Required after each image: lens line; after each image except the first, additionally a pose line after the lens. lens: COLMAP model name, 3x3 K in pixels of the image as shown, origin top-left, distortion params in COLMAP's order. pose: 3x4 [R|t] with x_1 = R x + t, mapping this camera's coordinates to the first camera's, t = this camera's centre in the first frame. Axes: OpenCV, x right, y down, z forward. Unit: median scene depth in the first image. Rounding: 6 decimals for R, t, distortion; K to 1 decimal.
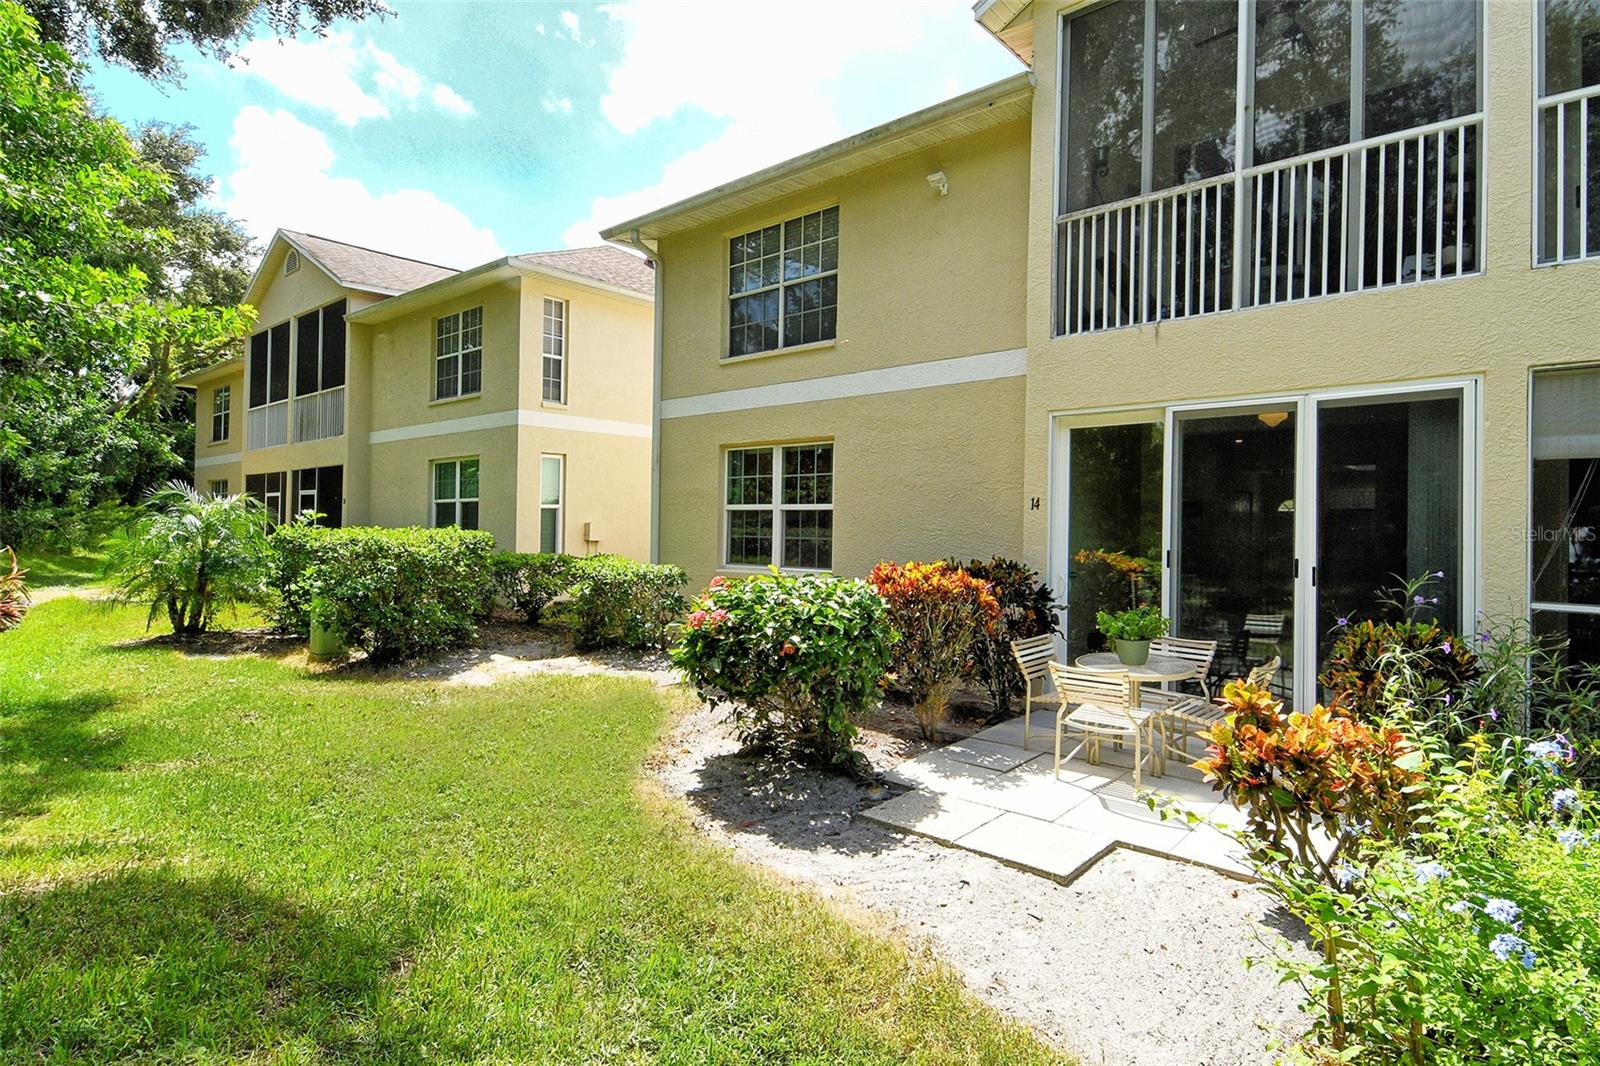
lens RADIAL K [[858.0, 0, 841.5], [0, 858.0, 485.4], [0, 0, 1]] dist [0.006914, -0.000019]
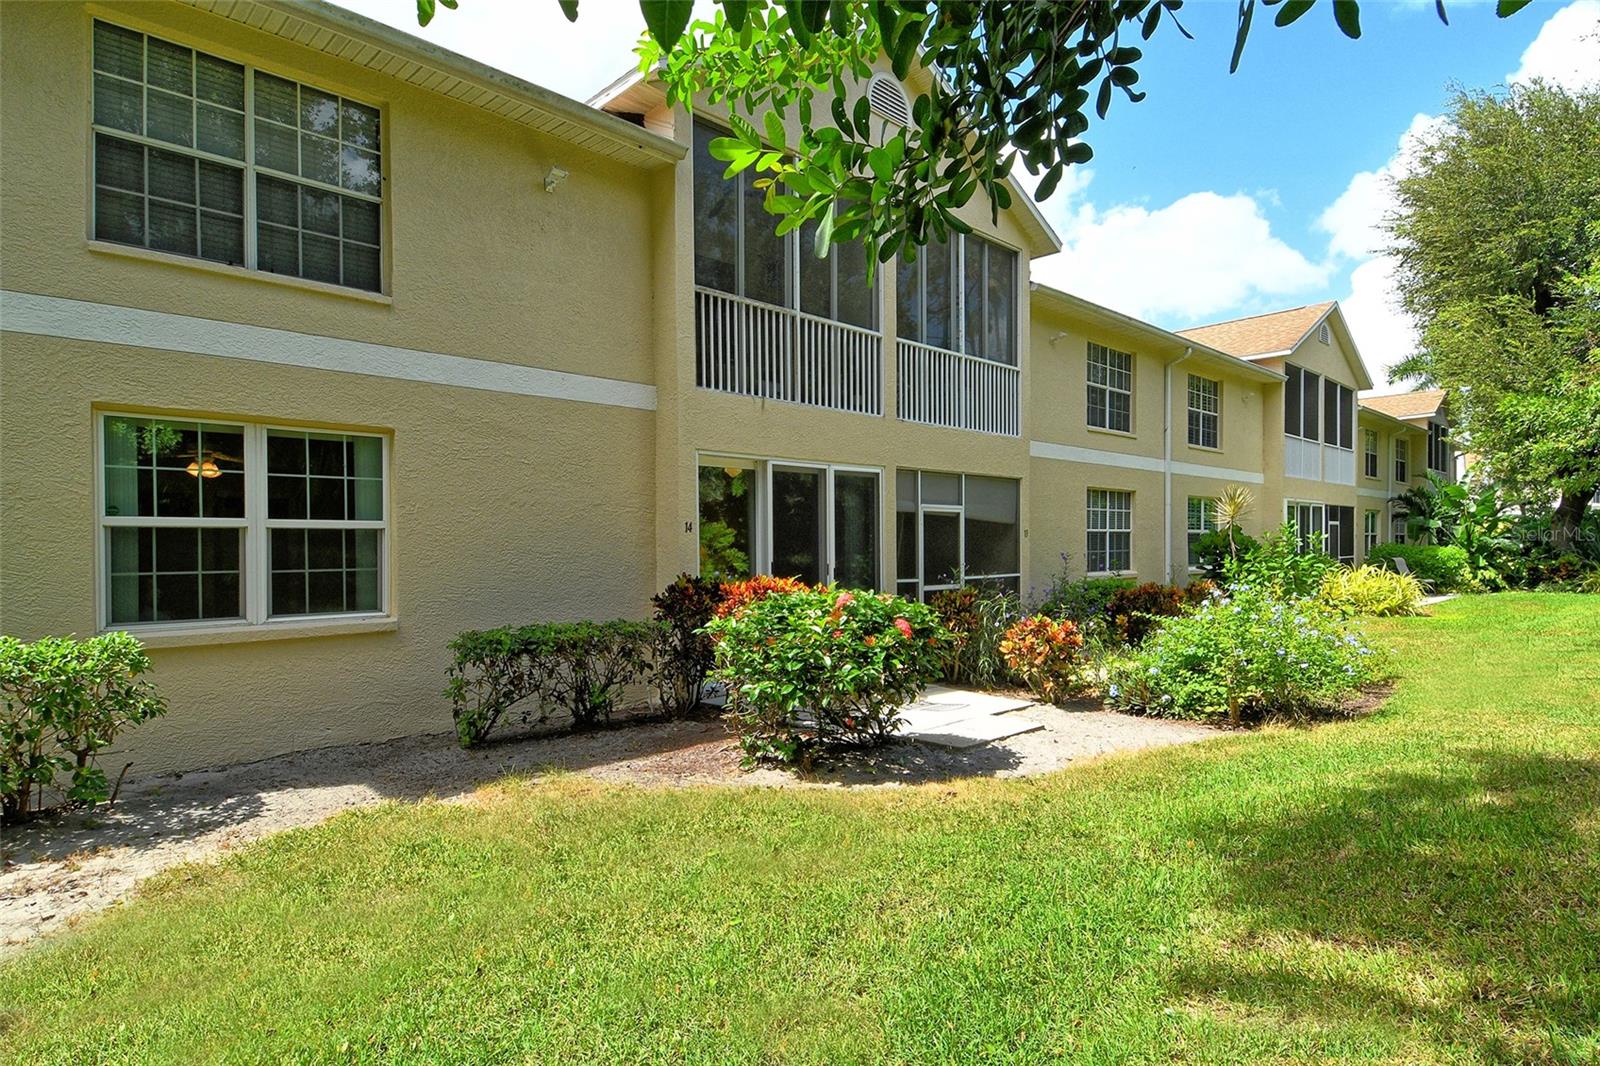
lens RADIAL K [[858.0, 0, 794.9], [0, 858.0, 537.6], [0, 0, 1]] dist [0.006914, -0.000019]
pose [[0.083376, 0.000028, 0.996518, -0.793334], [-0.035972, 0.999348, 0.002982, 0.022885], [-0.995869, -0.036095, 0.083323, 0.655015]]
